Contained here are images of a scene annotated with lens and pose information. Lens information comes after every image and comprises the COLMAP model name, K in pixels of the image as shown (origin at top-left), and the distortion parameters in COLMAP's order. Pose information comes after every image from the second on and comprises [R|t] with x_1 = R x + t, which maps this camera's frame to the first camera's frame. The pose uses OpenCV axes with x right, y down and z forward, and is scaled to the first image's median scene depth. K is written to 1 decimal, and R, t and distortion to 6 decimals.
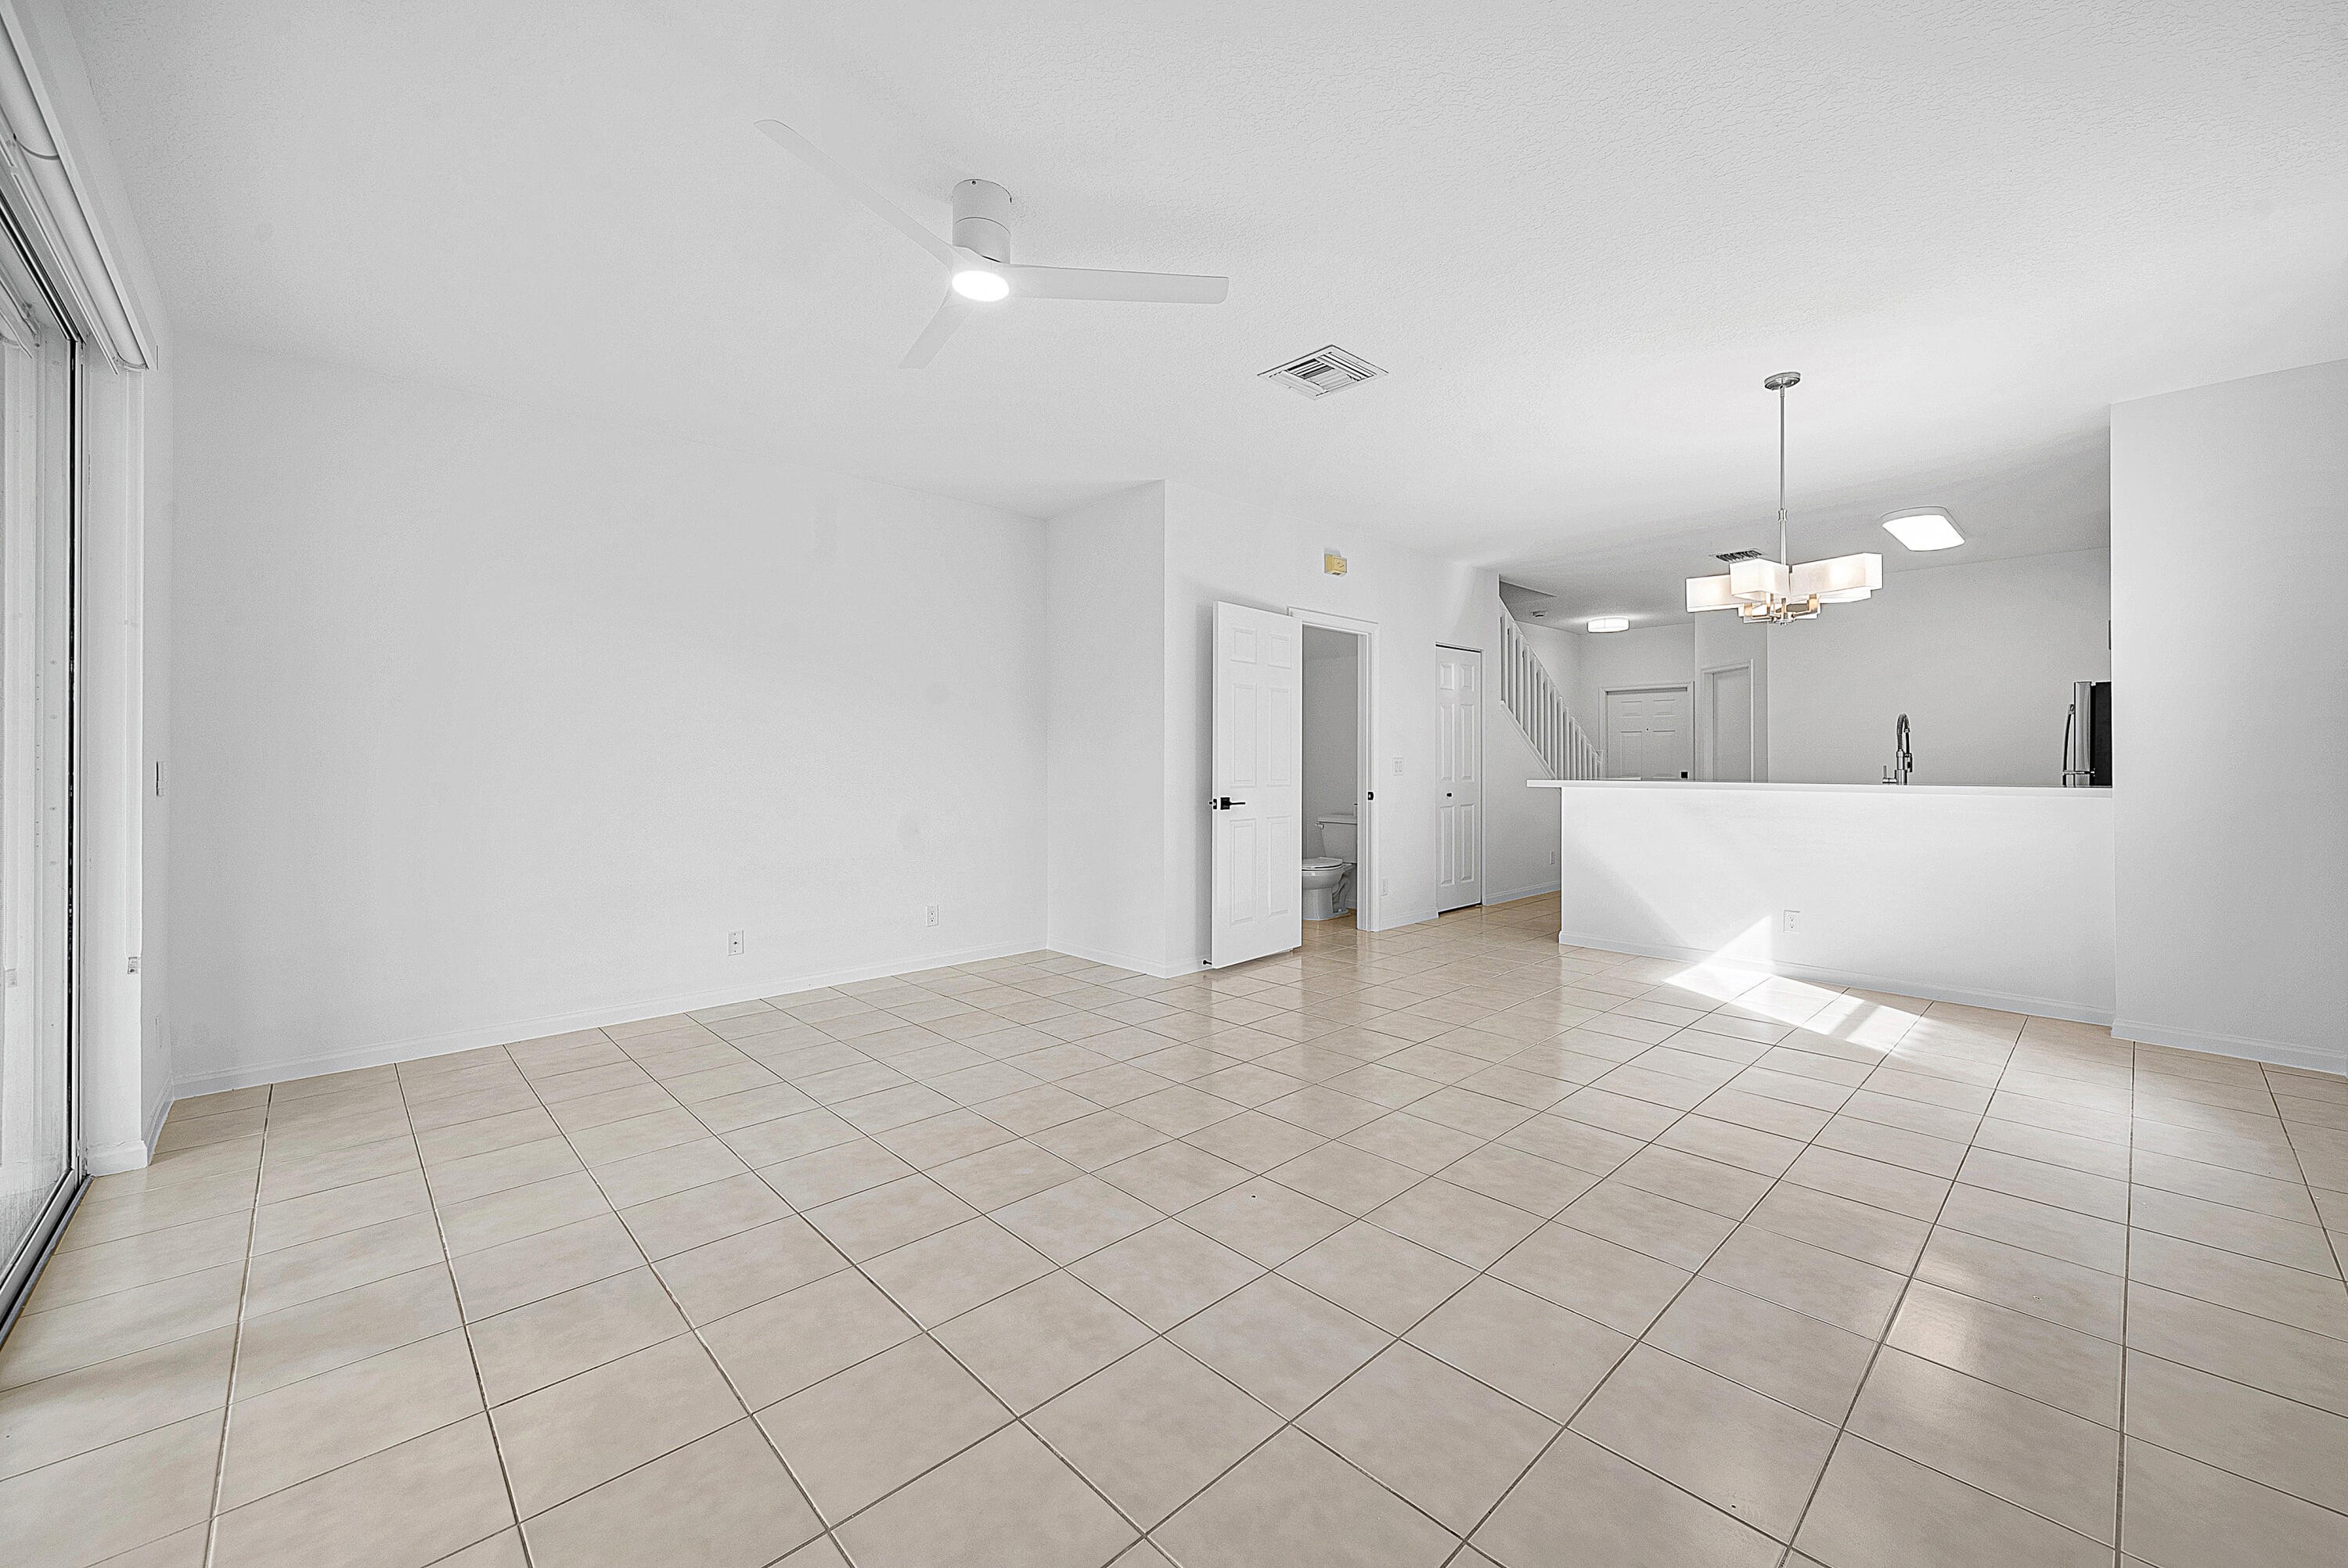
lens RADIAL K [[935.8, 0, 1171.0], [0, 935.8, 764.2], [0, 0, 1]] dist [-0.002038, -0.000275]
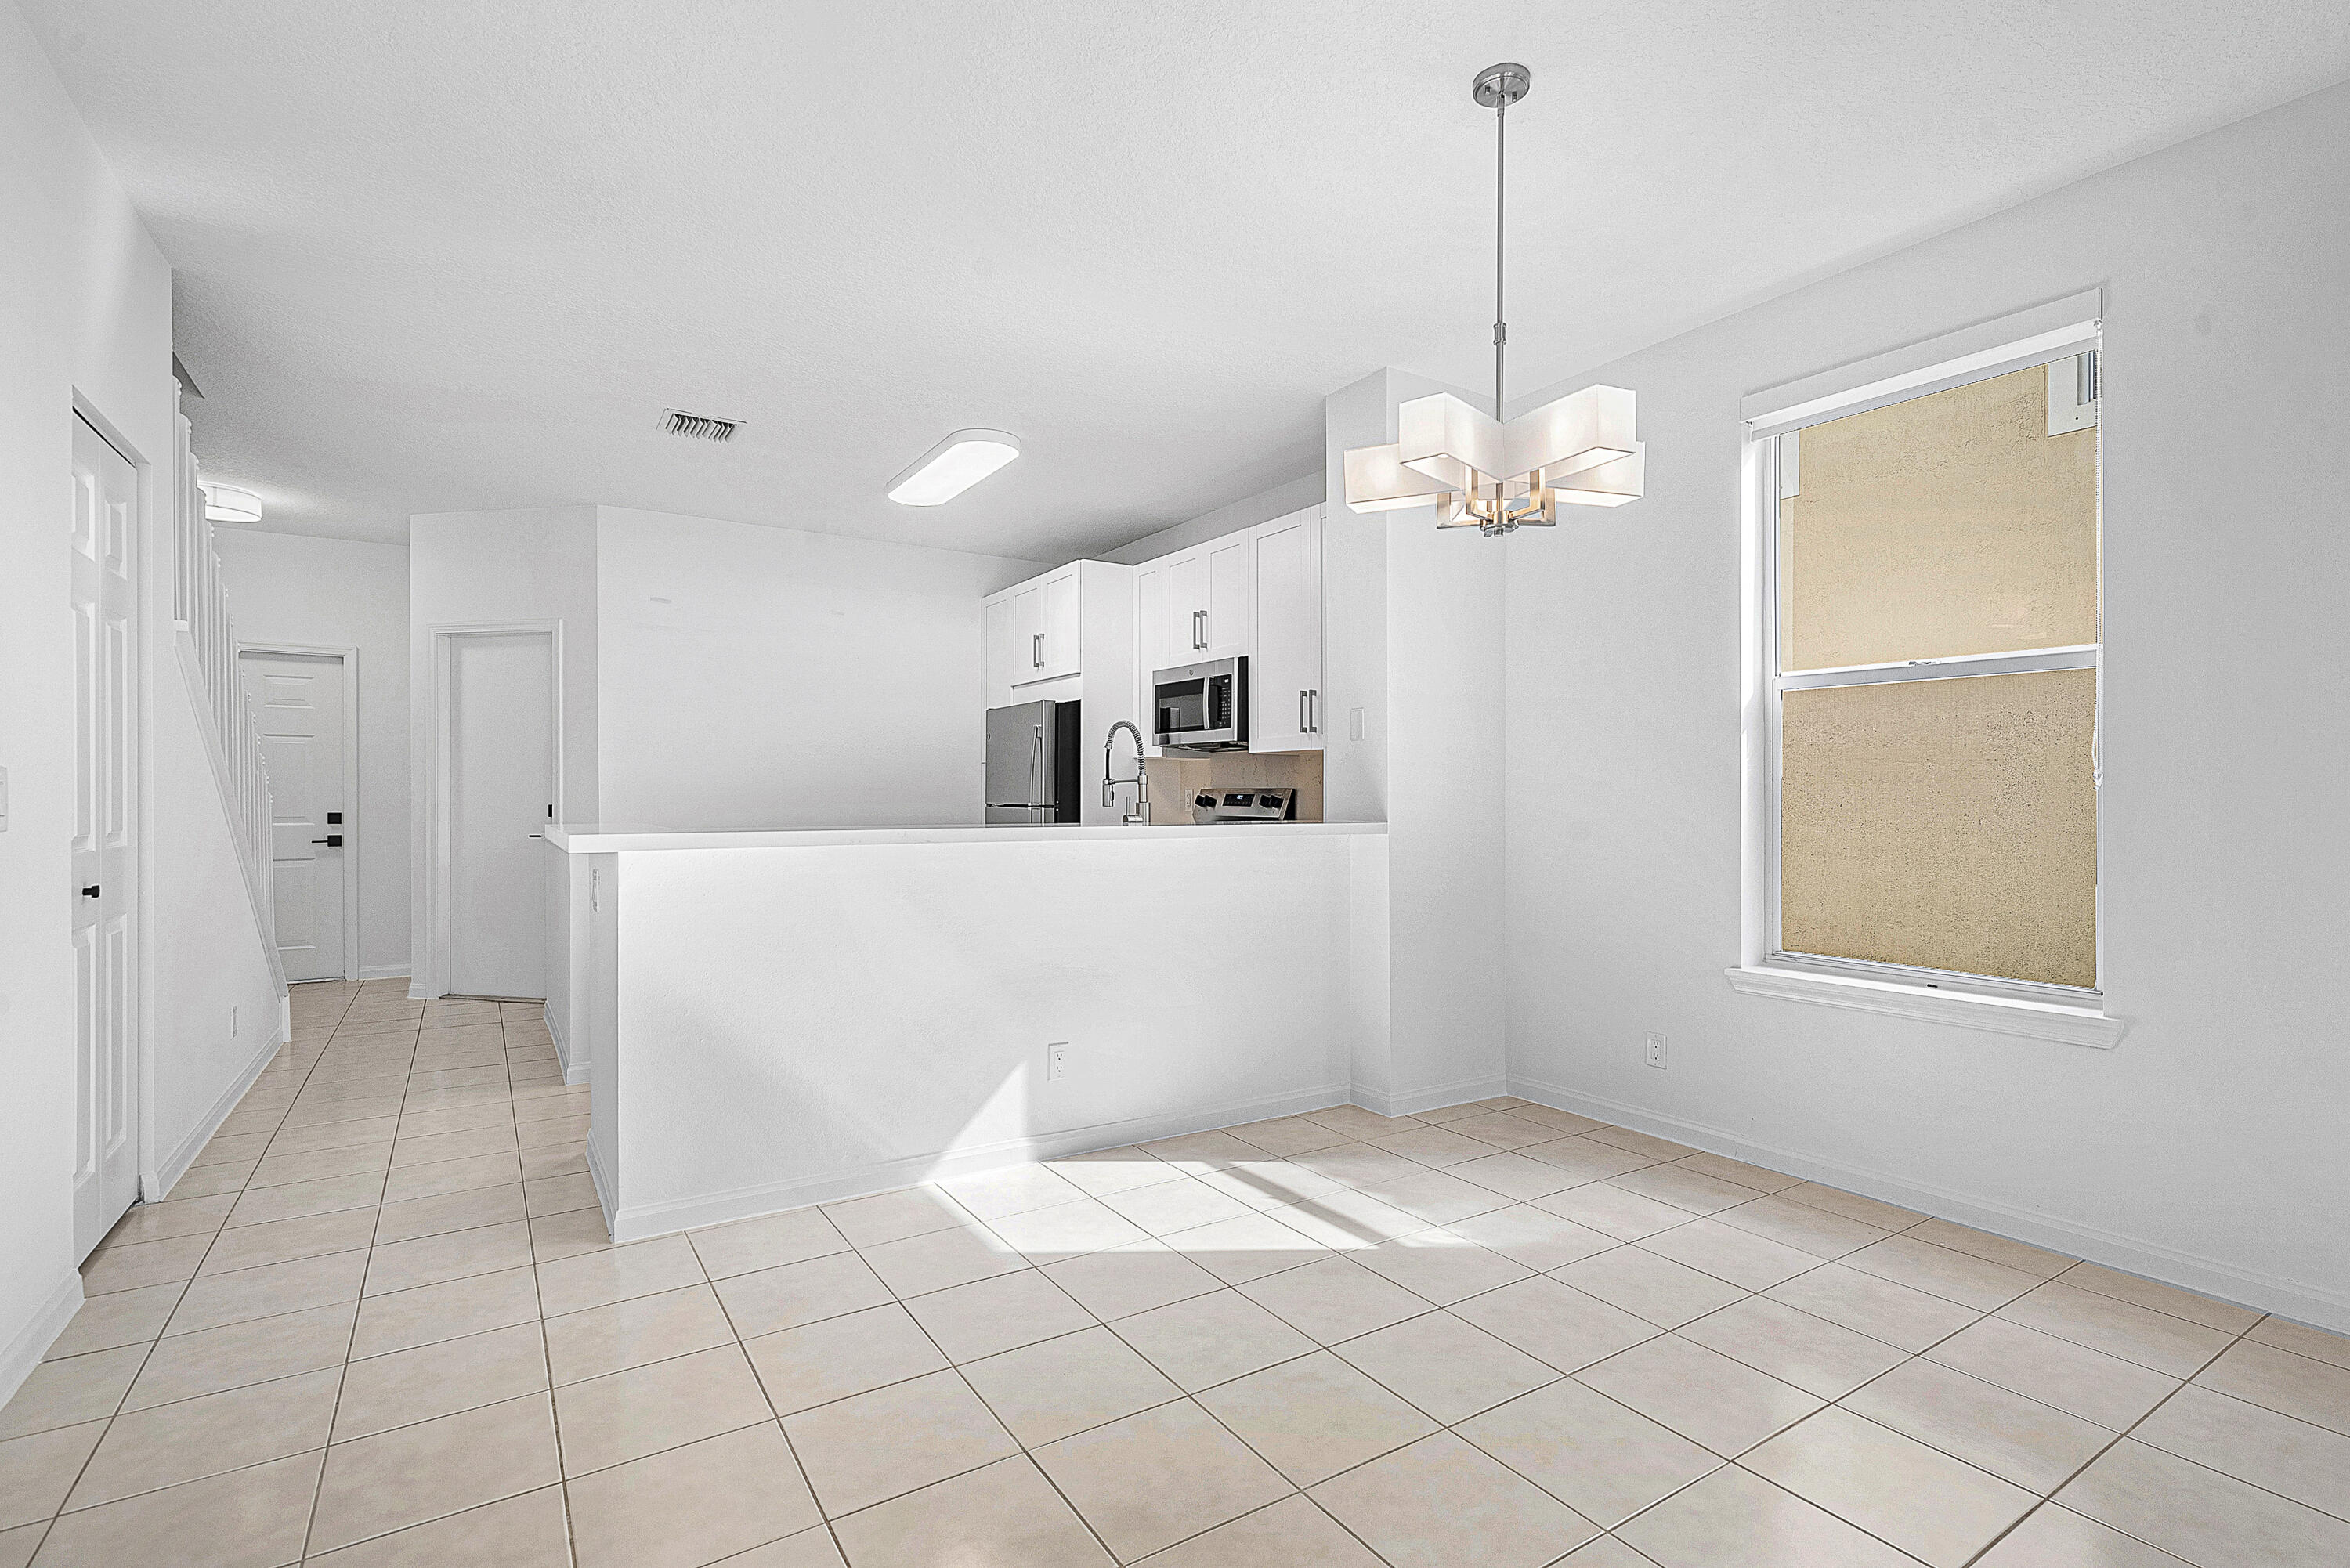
lens RADIAL K [[1116.4, 0, 1247.7], [0, 1116.4, 798.5], [0, 0, 1]] dist [0.000024, -0.000225]
pose [[0.159606, 0.003563, 0.987174, -0.018779], [-0.000983, 0.999994, -0.003450, 0.007322], [-0.987180, -0.000420, 0.159608, 1.205972]]
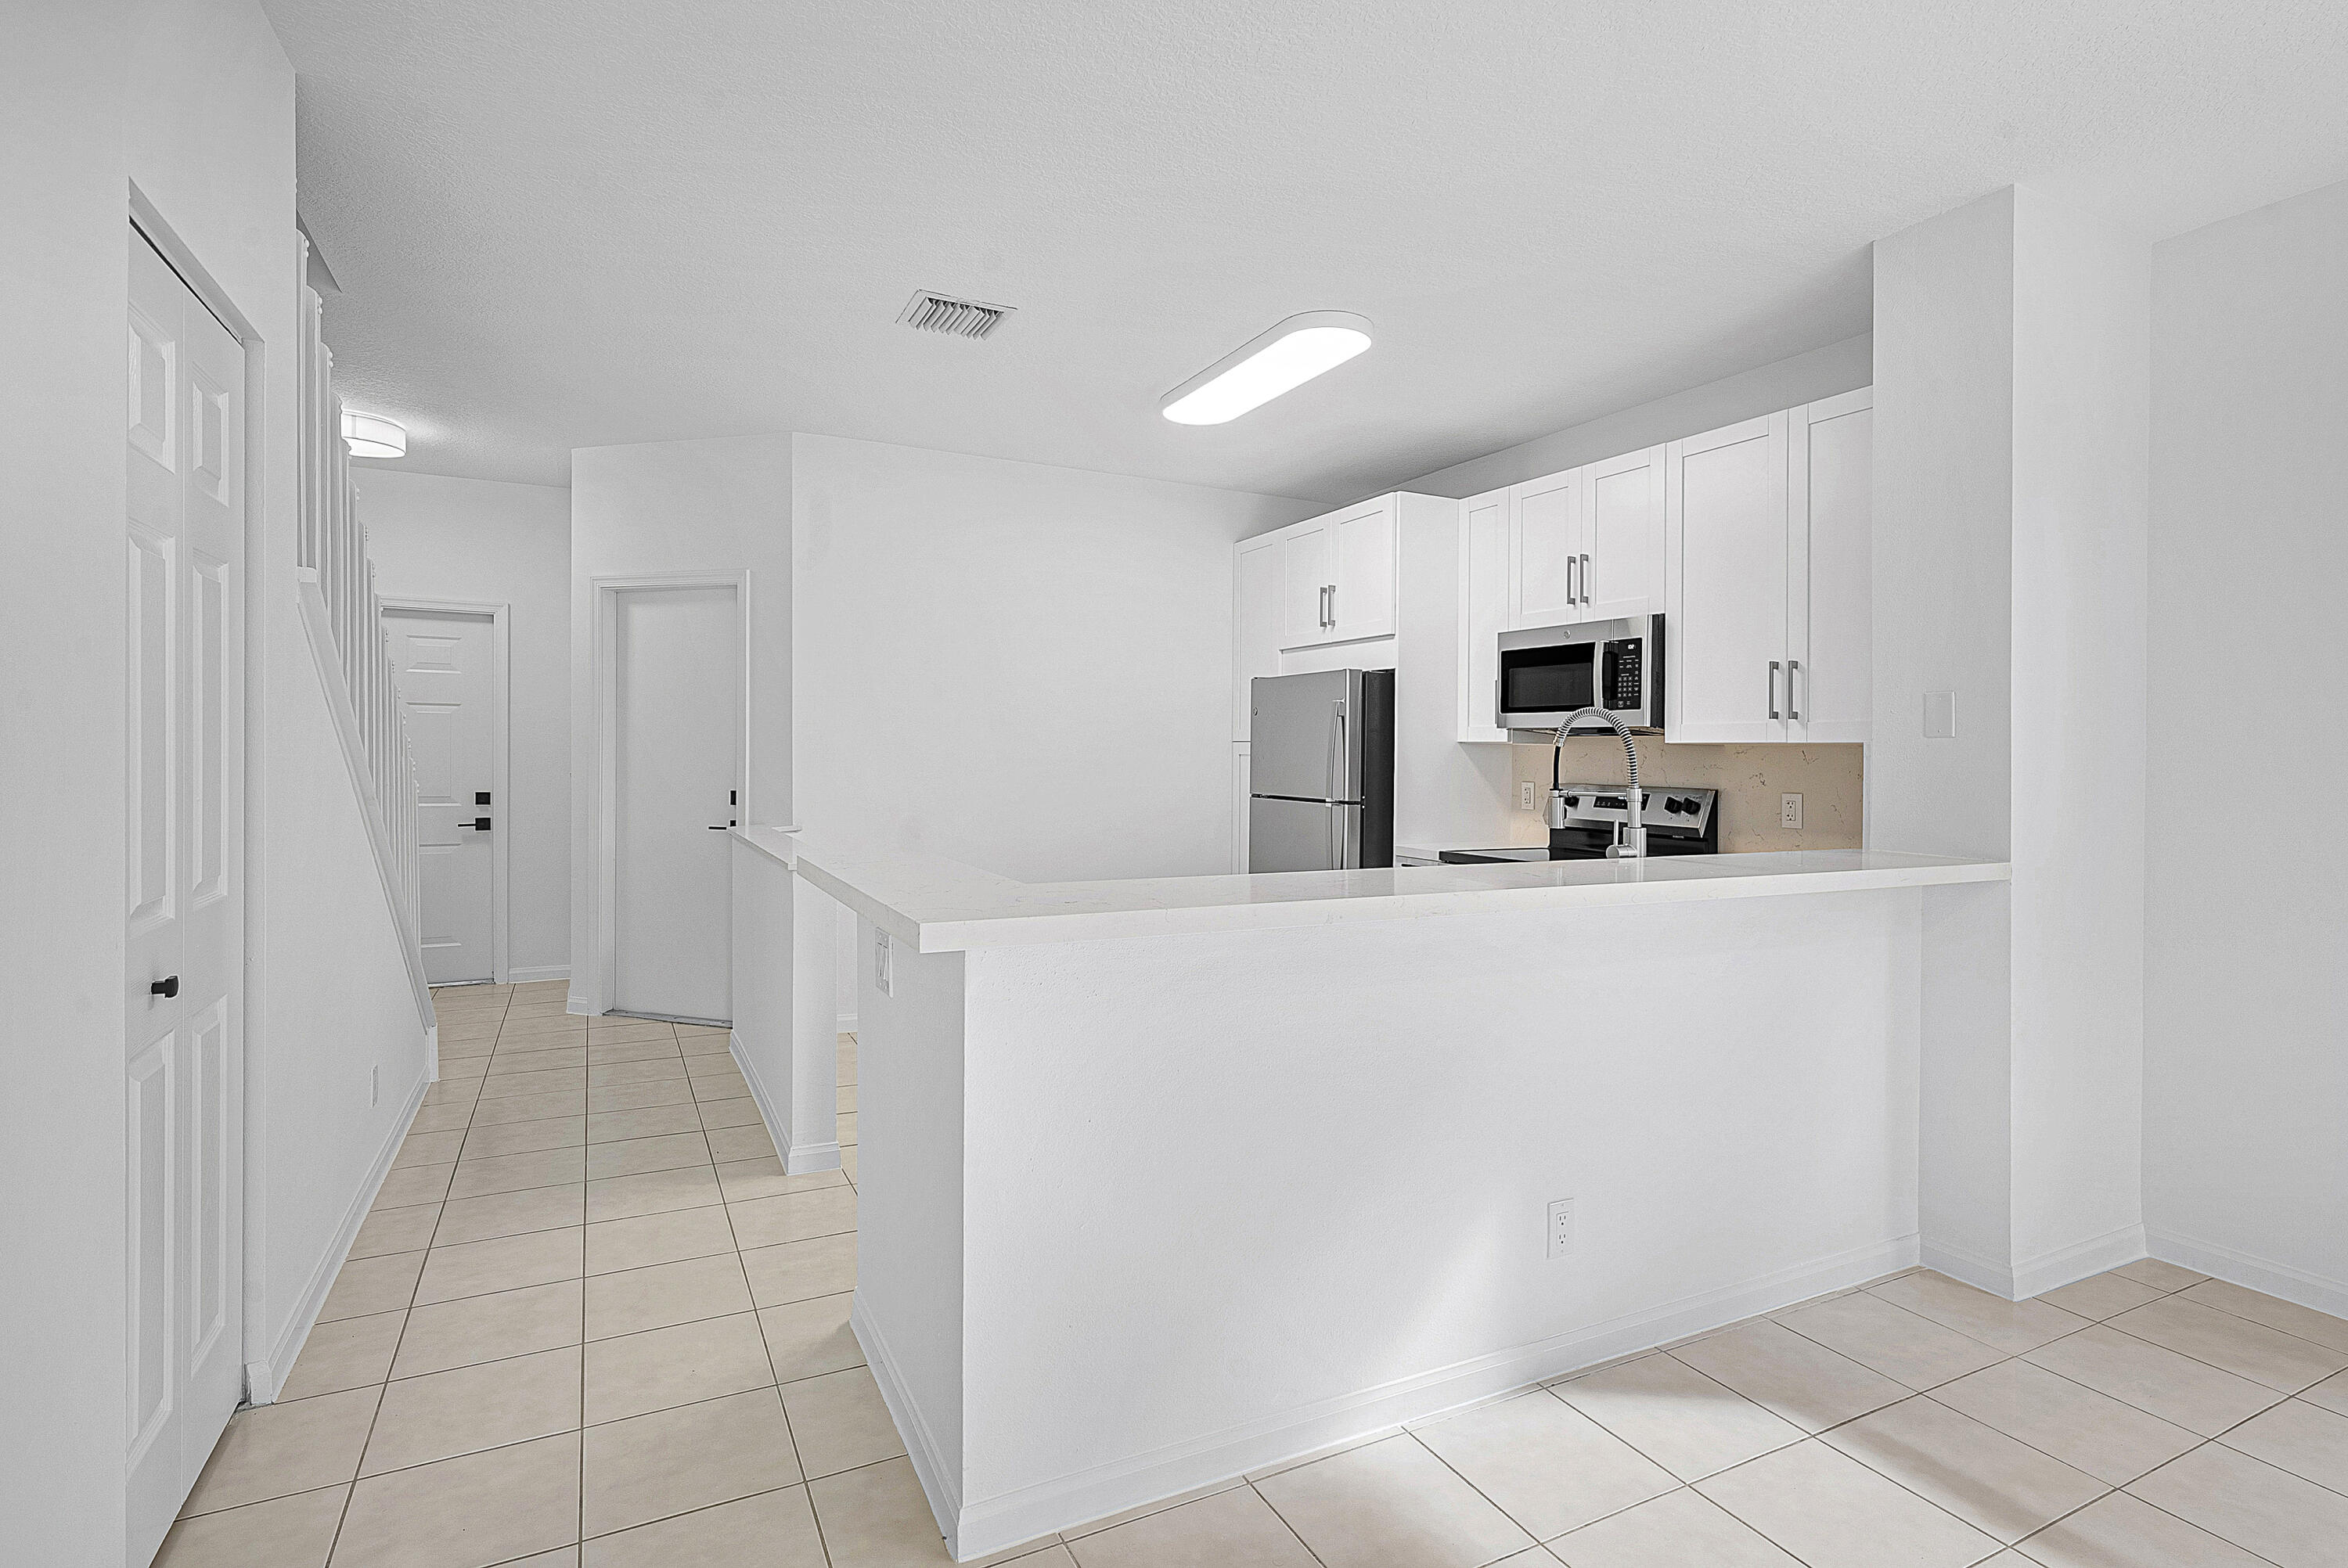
lens RADIAL K [[1130.6, 0, 1288.1], [0, 1130.6, 758.6], [0, 0, 1]] dist [0.003211, -0.000082]
pose [[0.215589, 0.001528, 0.976483, 0.301043], [-0.007033, 0.999975, -0.000012, -0.046522], [-0.976459, -0.006865, 0.215595, 1.612755]]
